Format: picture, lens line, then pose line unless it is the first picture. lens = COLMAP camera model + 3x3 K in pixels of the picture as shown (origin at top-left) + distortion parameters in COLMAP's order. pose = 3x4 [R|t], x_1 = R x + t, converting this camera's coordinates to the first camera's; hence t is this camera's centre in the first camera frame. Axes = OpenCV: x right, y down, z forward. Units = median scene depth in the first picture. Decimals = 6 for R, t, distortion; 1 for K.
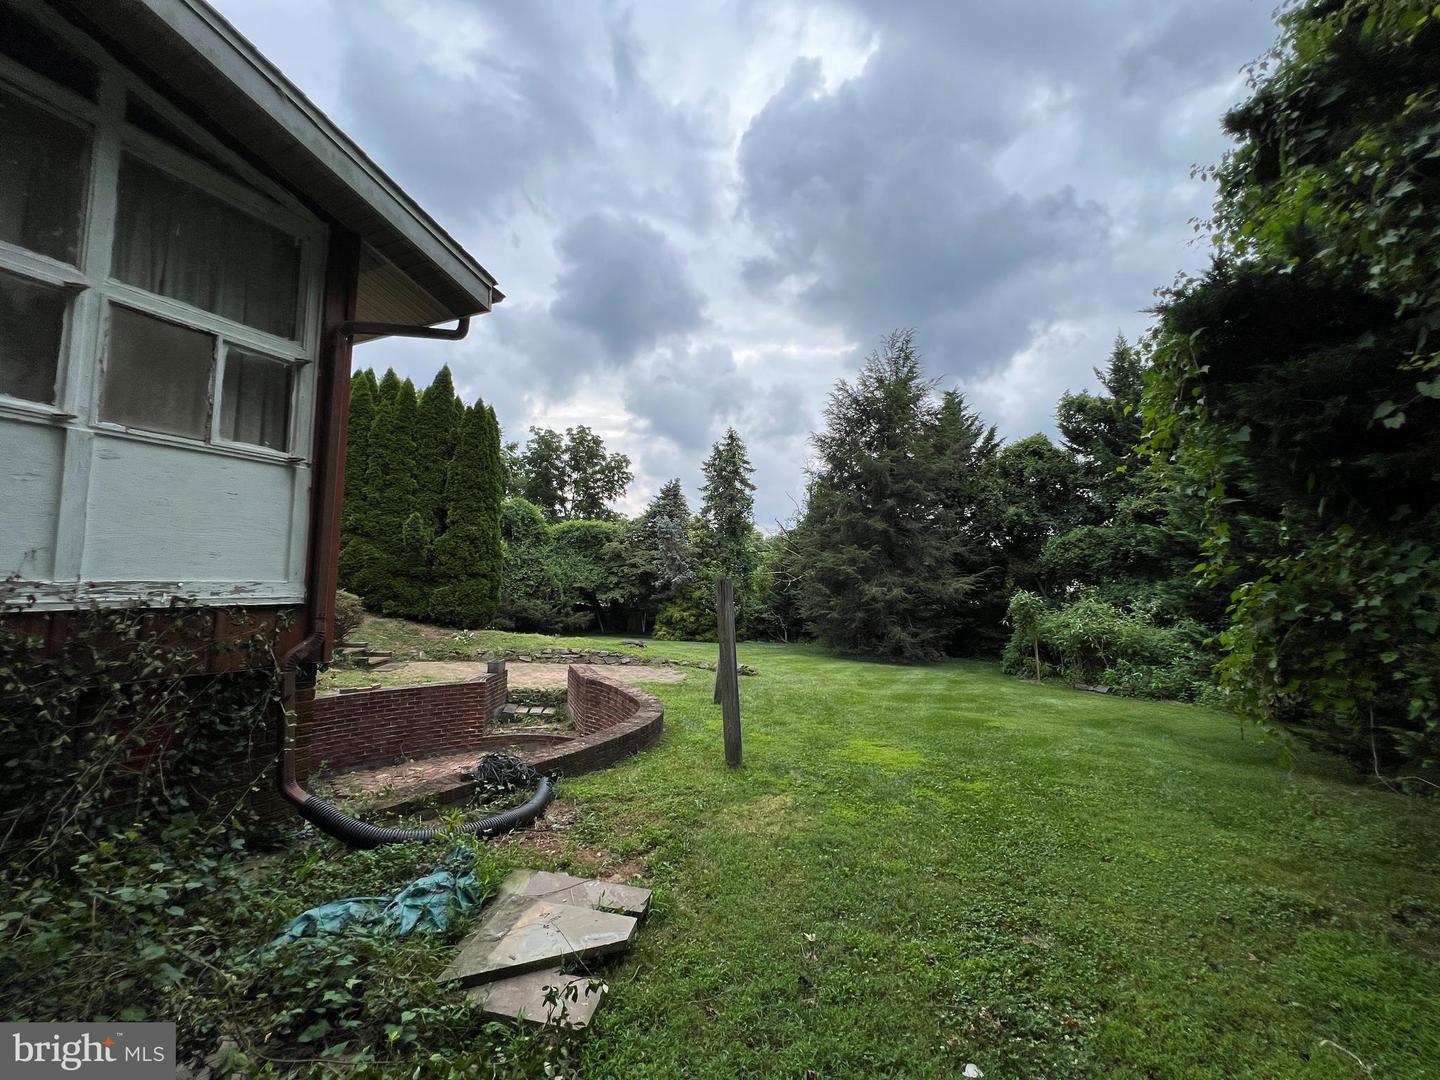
lens RADIAL K [[579.7, 0, 718.8], [0, 579.7, 537.6], [0, 0, 1]] dist [0.001421, 0.000138]
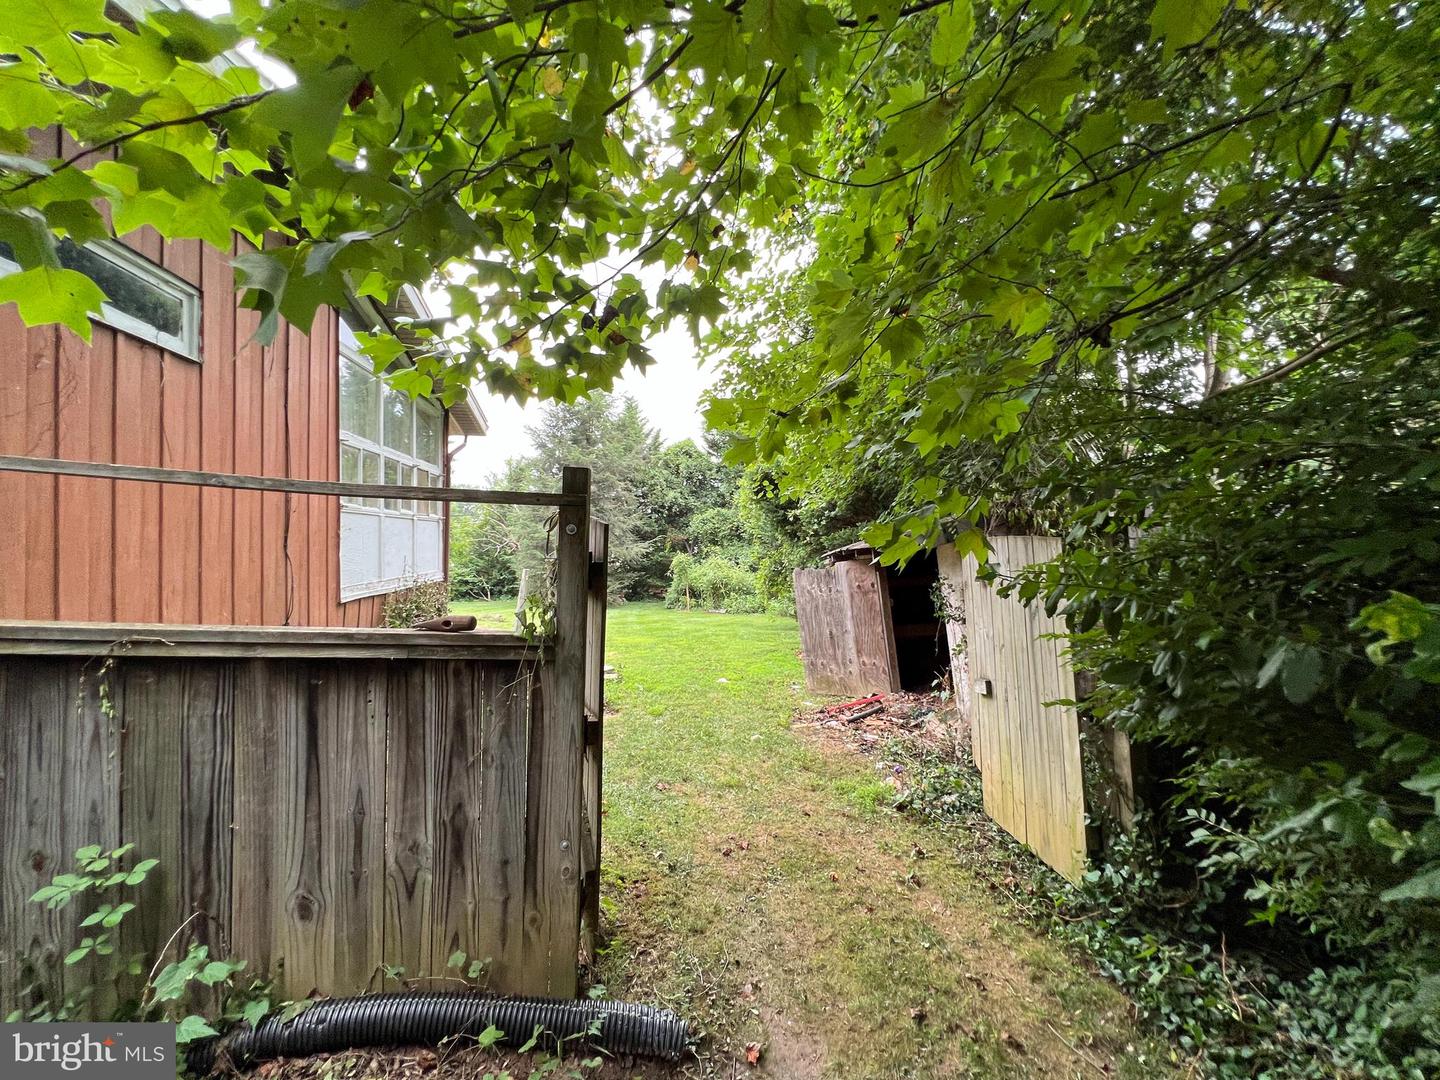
lens RADIAL K [[579.7, 0, 720.9], [0, 579.7, 542.2], [0, 0, 1]] dist [0.001421, 0.000138]
pose [[0.836119, -0.014107, 0.548366, -0.173095], [-0.030334, 0.996951, 0.071899, -0.038818], [-0.547708, -0.076751, 0.833141, -0.252507]]
